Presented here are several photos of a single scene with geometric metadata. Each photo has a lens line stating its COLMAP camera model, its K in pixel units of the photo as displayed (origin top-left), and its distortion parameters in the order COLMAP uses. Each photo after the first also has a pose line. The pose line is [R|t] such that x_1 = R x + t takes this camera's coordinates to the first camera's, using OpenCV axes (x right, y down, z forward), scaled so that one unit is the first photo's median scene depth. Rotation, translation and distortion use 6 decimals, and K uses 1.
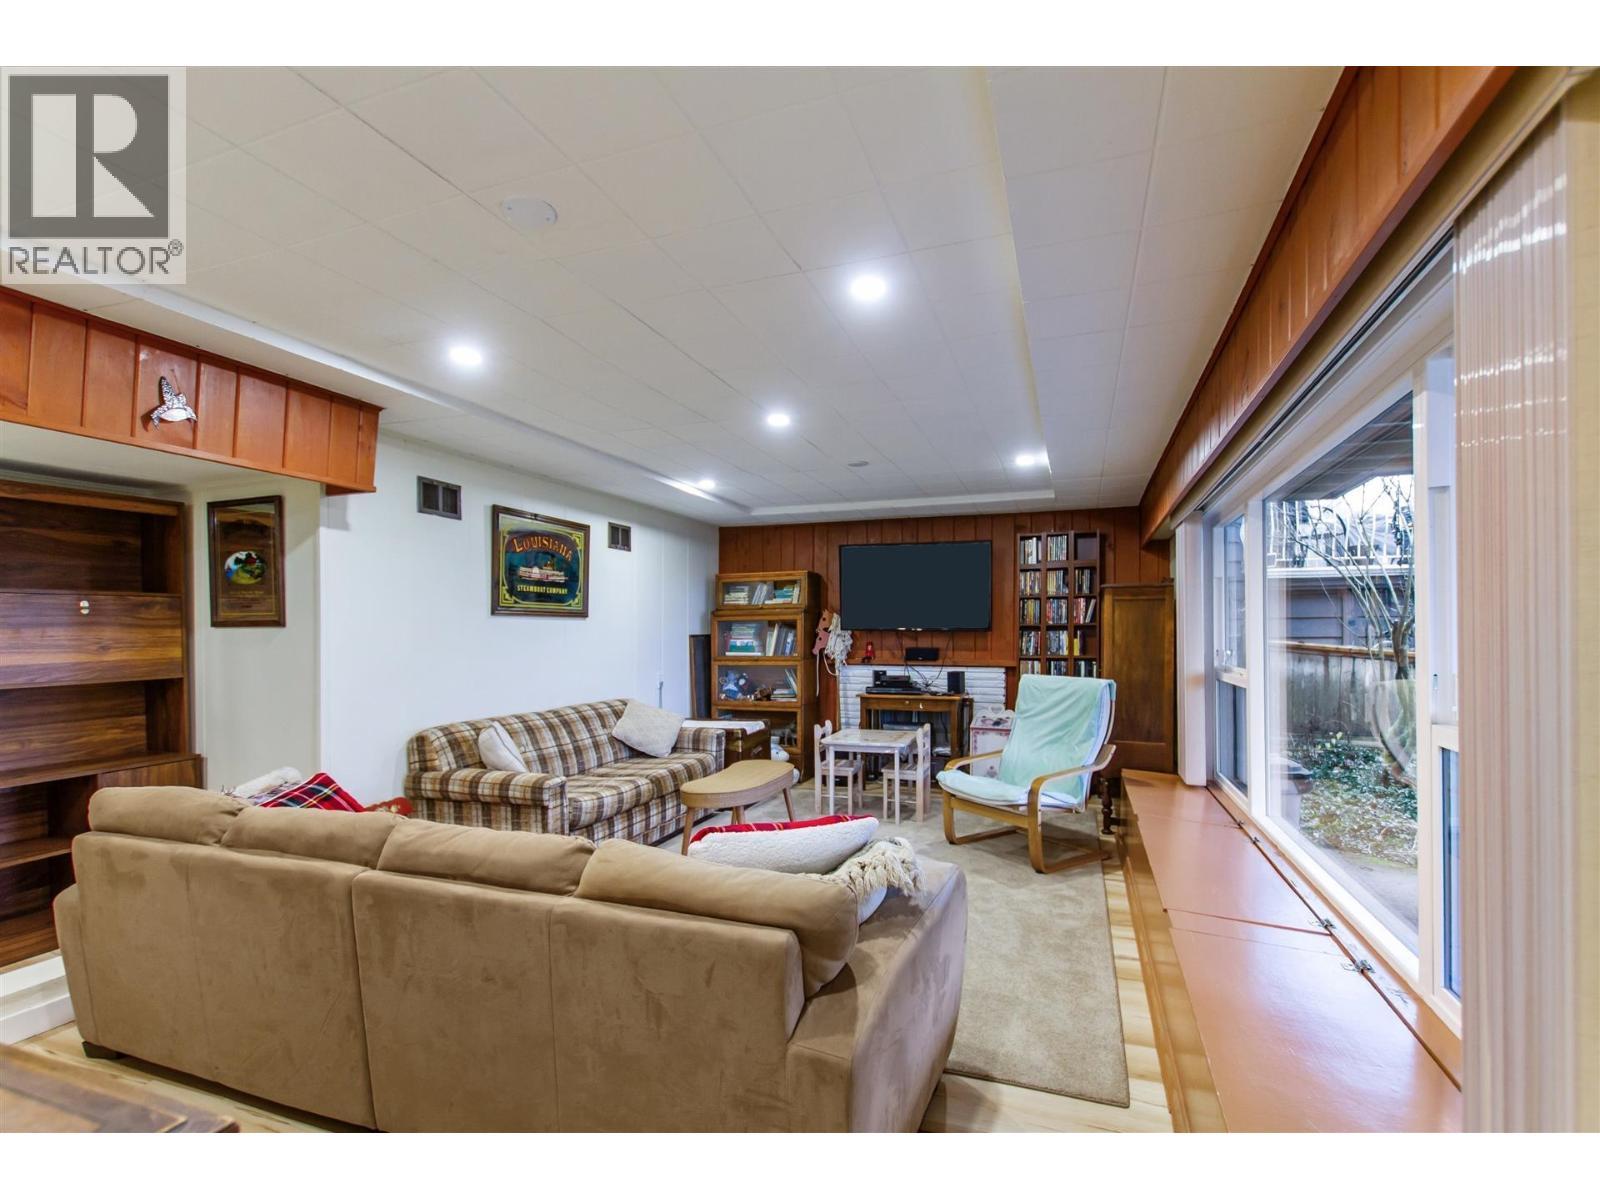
lens RADIAL K [[732.5, 0, 799.5], [0, 732.5, 610.5], [0, 0, 1]] dist [0.012263, -0.000078]
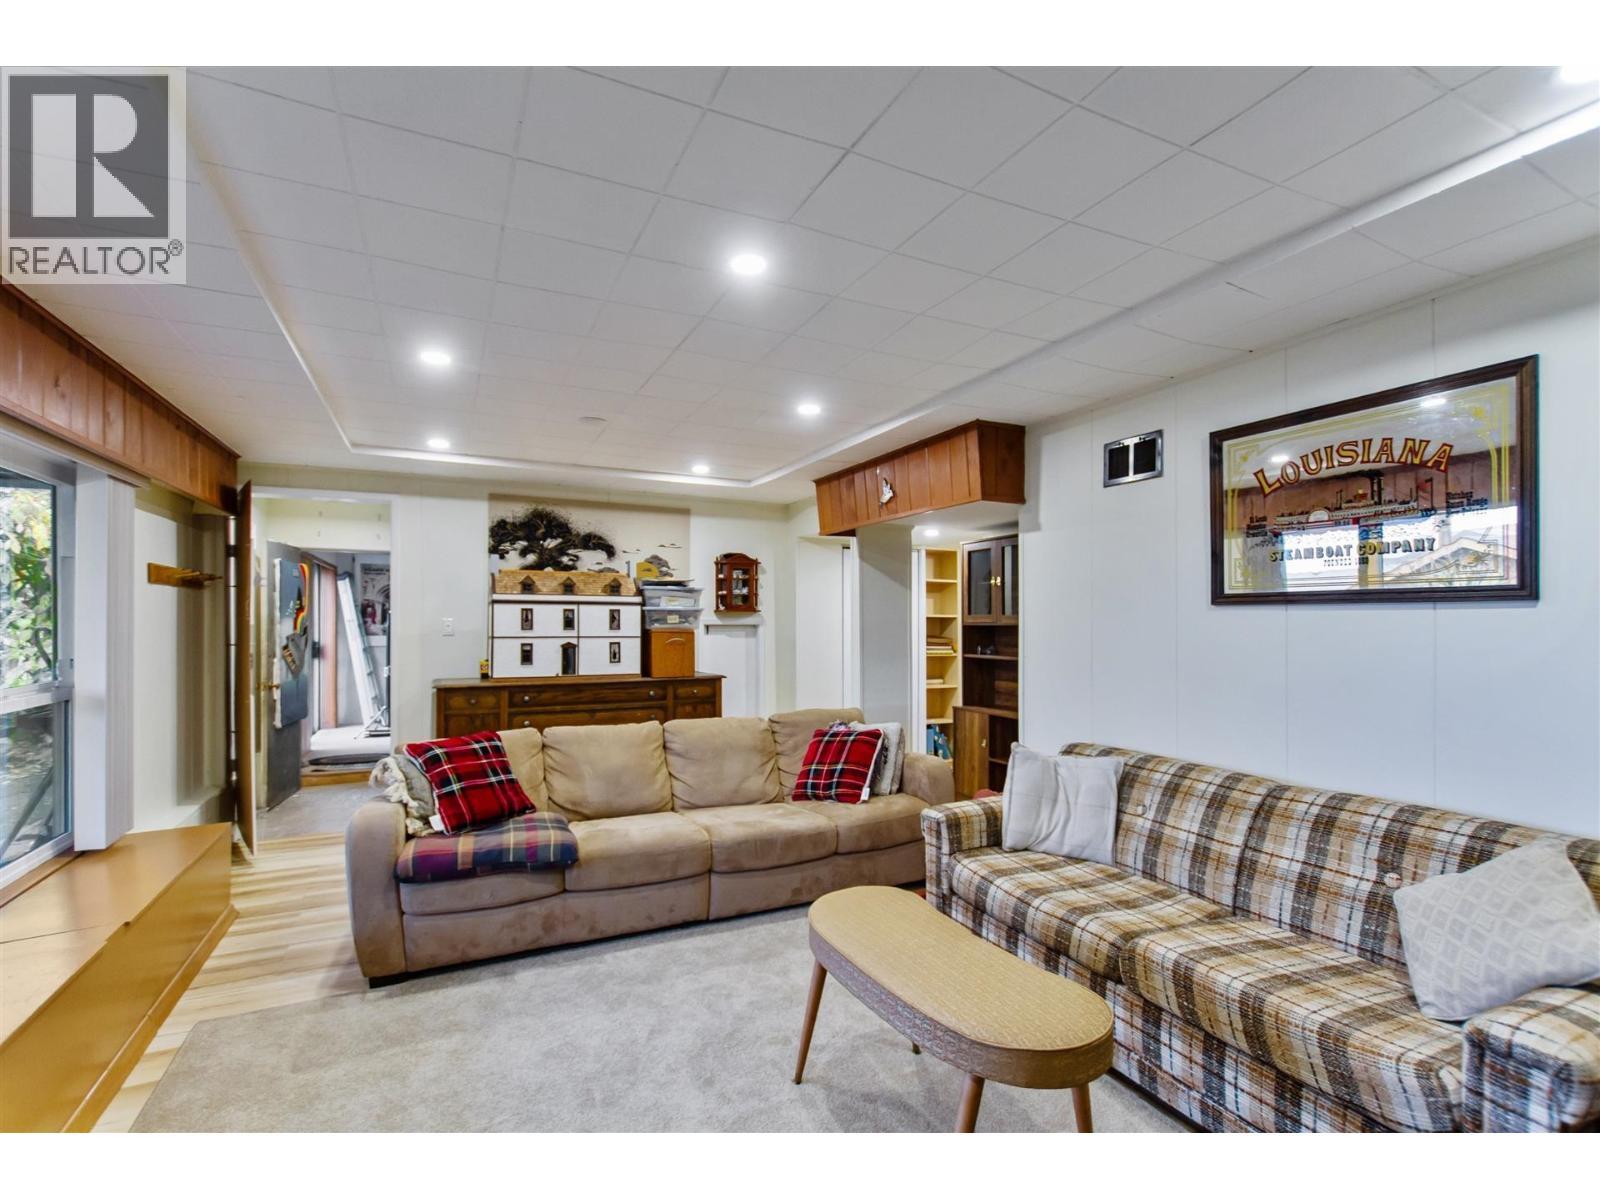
lens RADIAL K [[732.5, 0, 799.5], [0, 732.5, 610.5], [0, 0, 1]] dist [0.012263, -0.000078]
pose [[-0.685873, -0.007227, -0.727685, 0.303044], [0.022962, 0.999238, -0.031567, 0.022999], [0.727359, -0.038360, -0.685184, 1.203253]]
